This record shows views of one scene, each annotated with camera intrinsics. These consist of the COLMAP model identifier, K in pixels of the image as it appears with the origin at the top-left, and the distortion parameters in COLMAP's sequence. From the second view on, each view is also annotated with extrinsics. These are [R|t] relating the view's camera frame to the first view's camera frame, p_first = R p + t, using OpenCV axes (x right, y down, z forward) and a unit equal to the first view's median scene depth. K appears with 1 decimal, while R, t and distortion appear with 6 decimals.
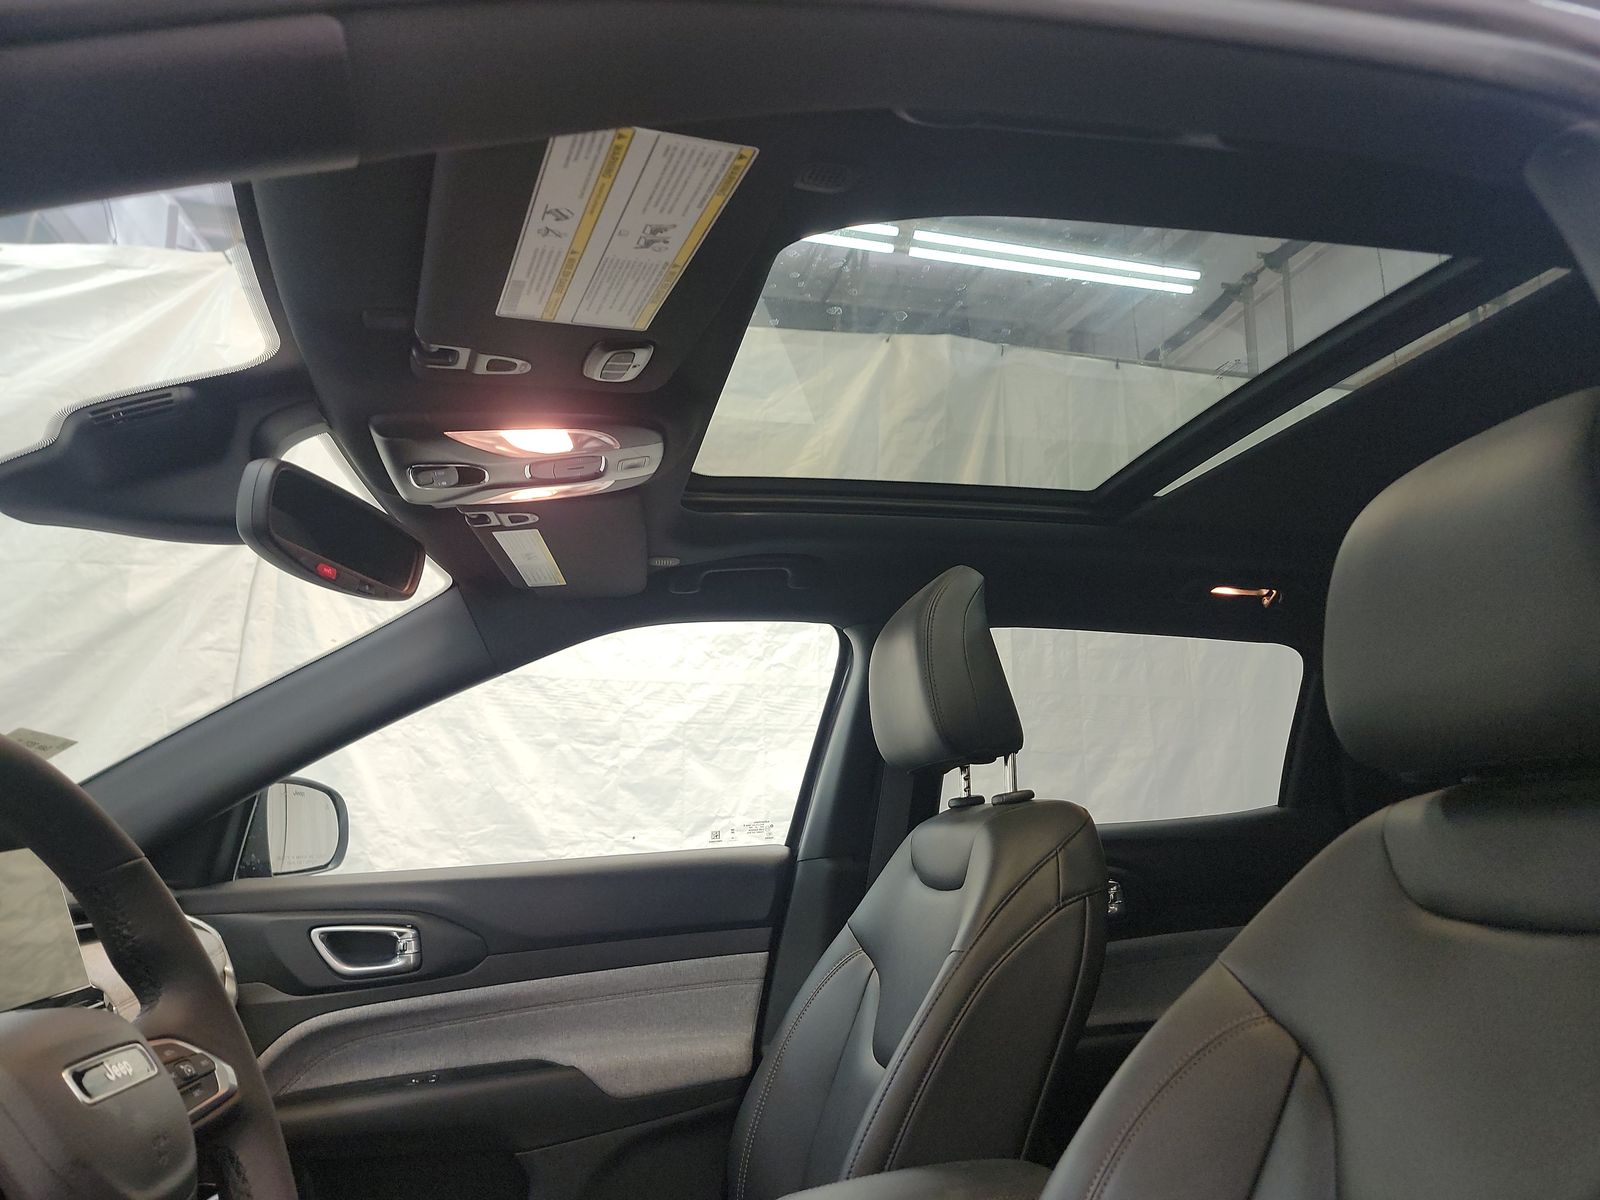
lens RADIAL K [[1111.0, 0, 822.3], [0, 1111.0, 606.0], [0, 0, 1]] dist [0.065178, -0.067244]
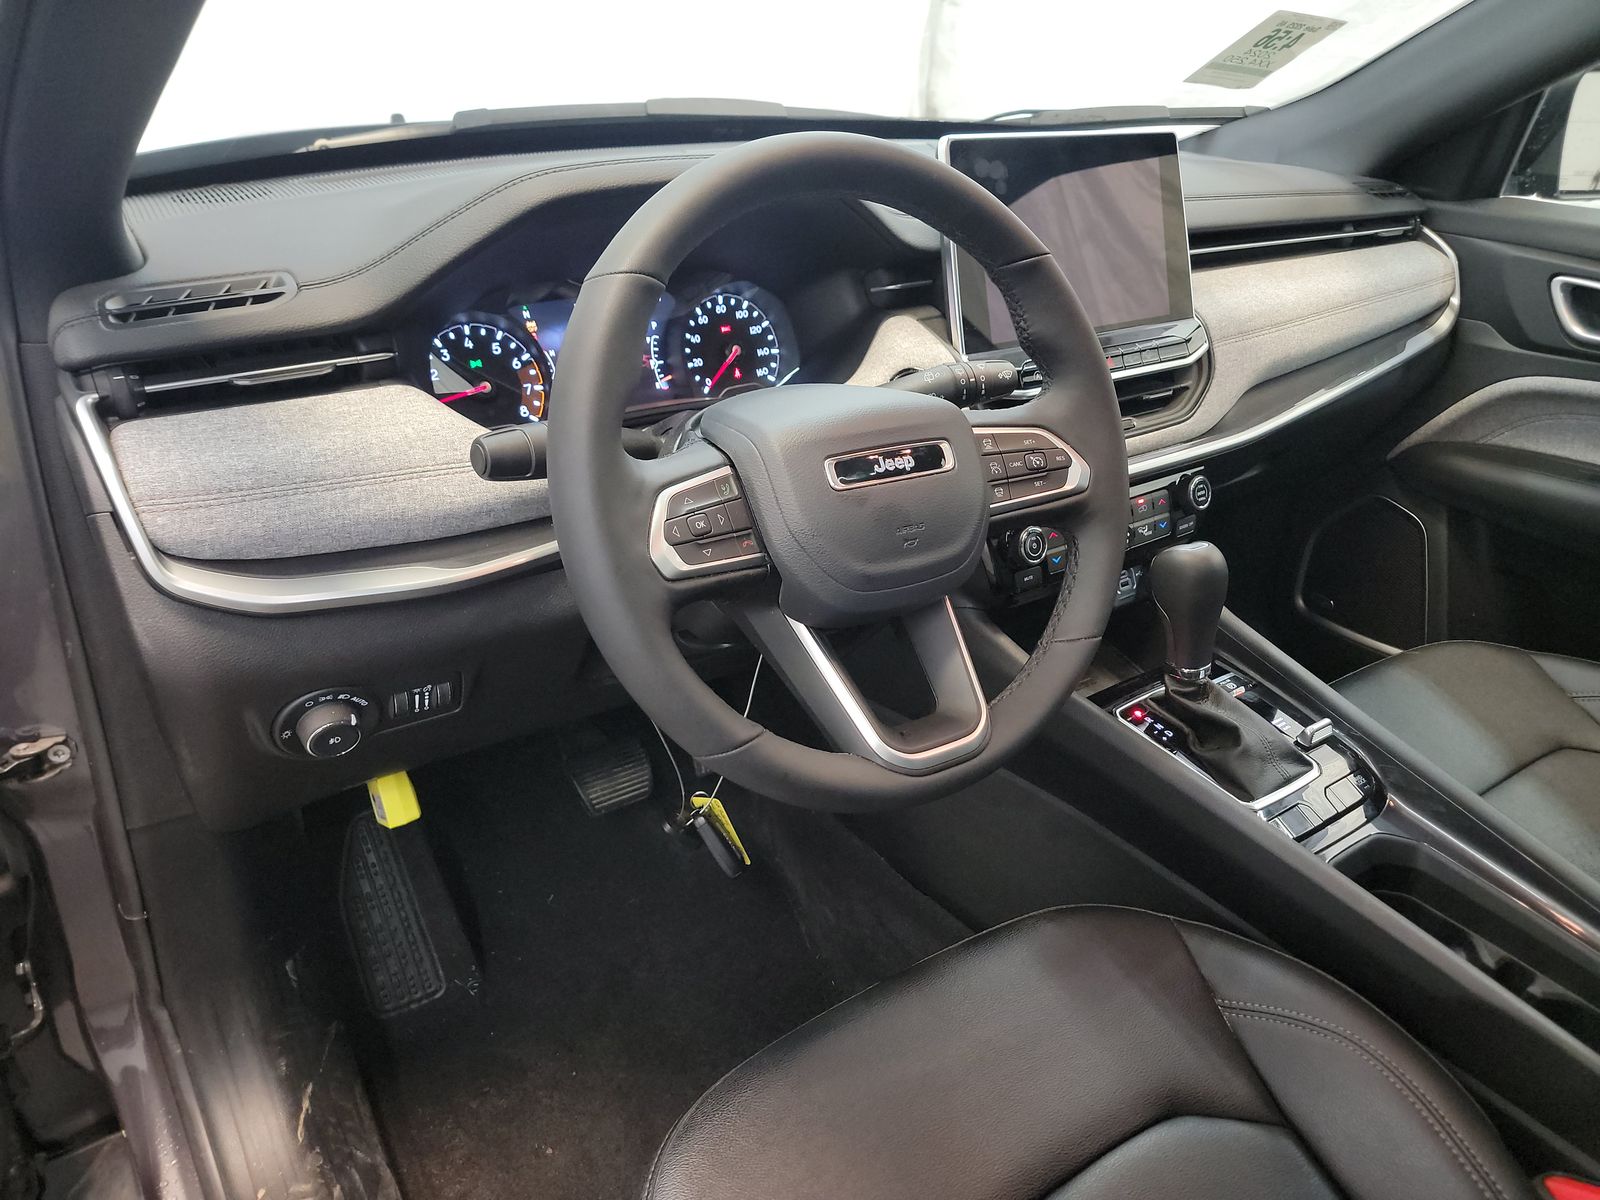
lens RADIAL K [[1125.1, 0, 801.7], [0, 1125.1, 619.0], [0, 0, 1]] dist [0.040716, 0.000624]
pose [[0.380747, 0.469611, -0.796553, 0.134291], [0.131467, 0.825194, 0.549337, -0.046359], [0.915286, -0.313879, 0.252452, 0.185168]]
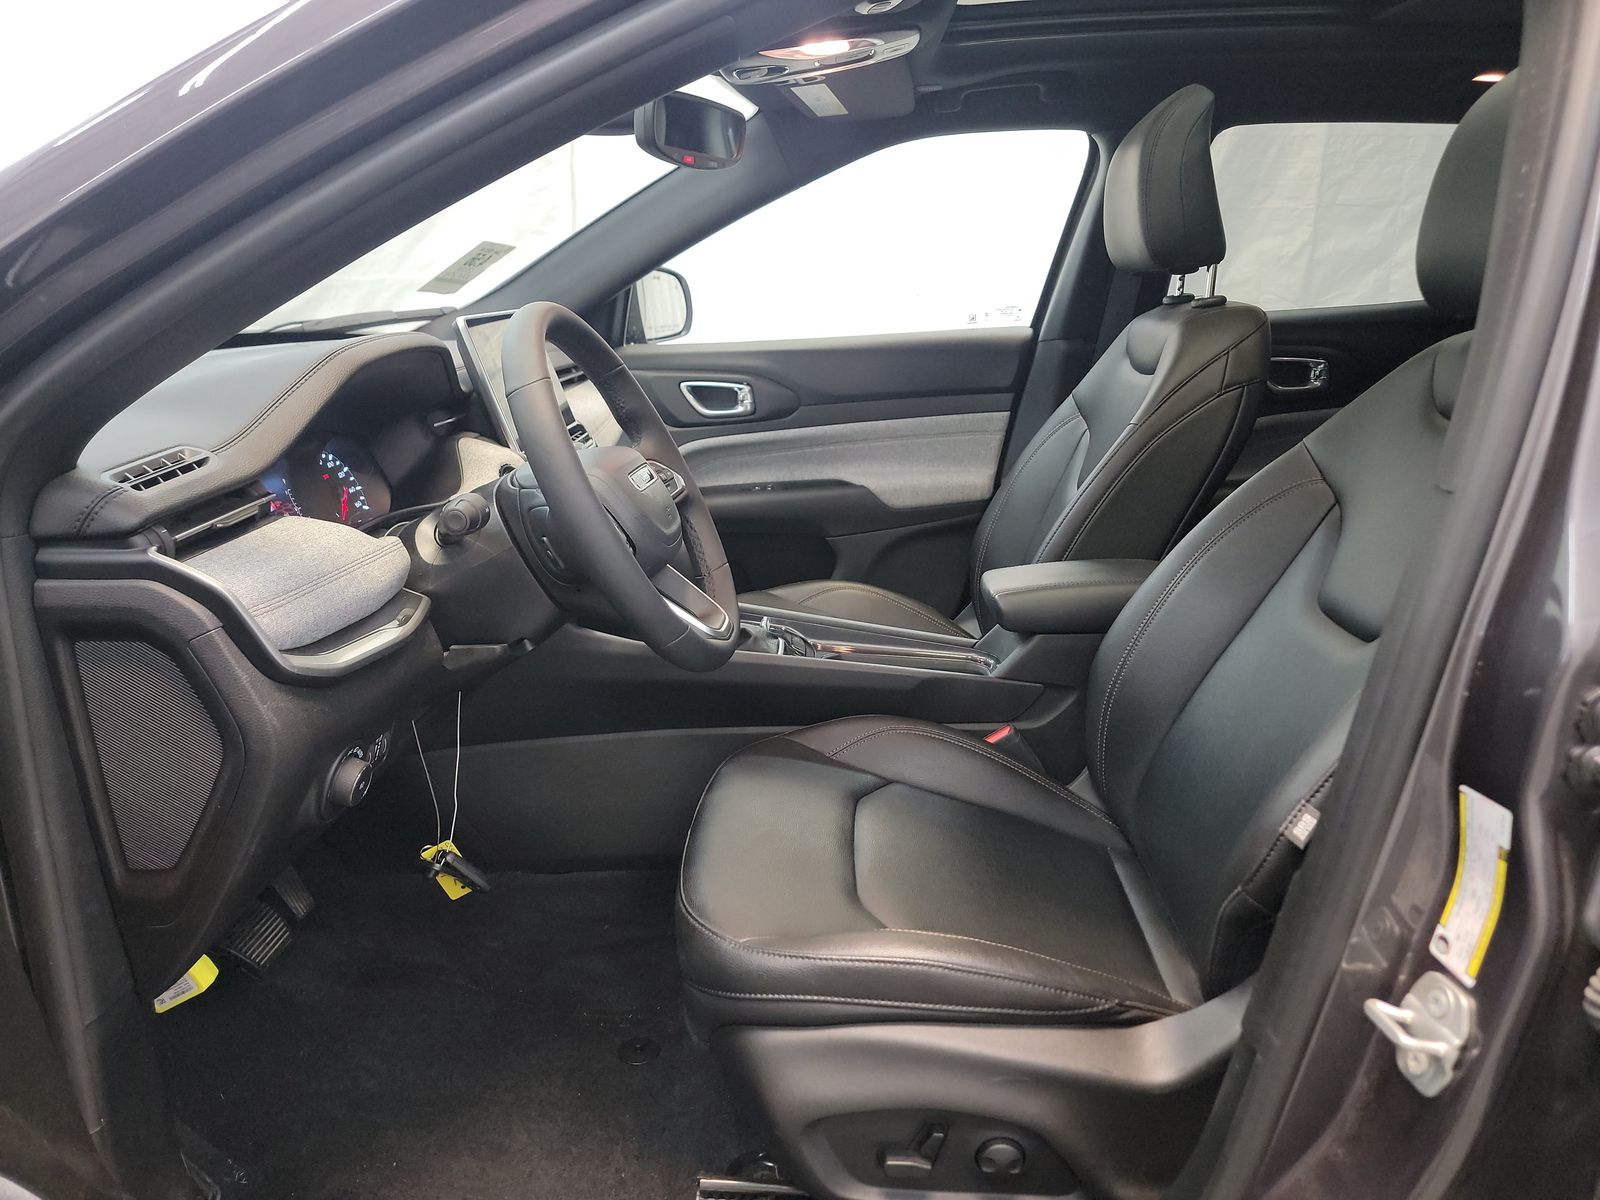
lens RADIAL K [[1108.3, 0, 799.8], [0, 1108.3, 612.8], [0, 0, 1]] dist [0.073481, -0.063150]
pose [[0.963502, 0.085167, -0.253794, 0.068764], [0.047270, 0.879021, 0.474434, -0.114595], [0.263496, -0.469115, 0.842912, -0.270960]]
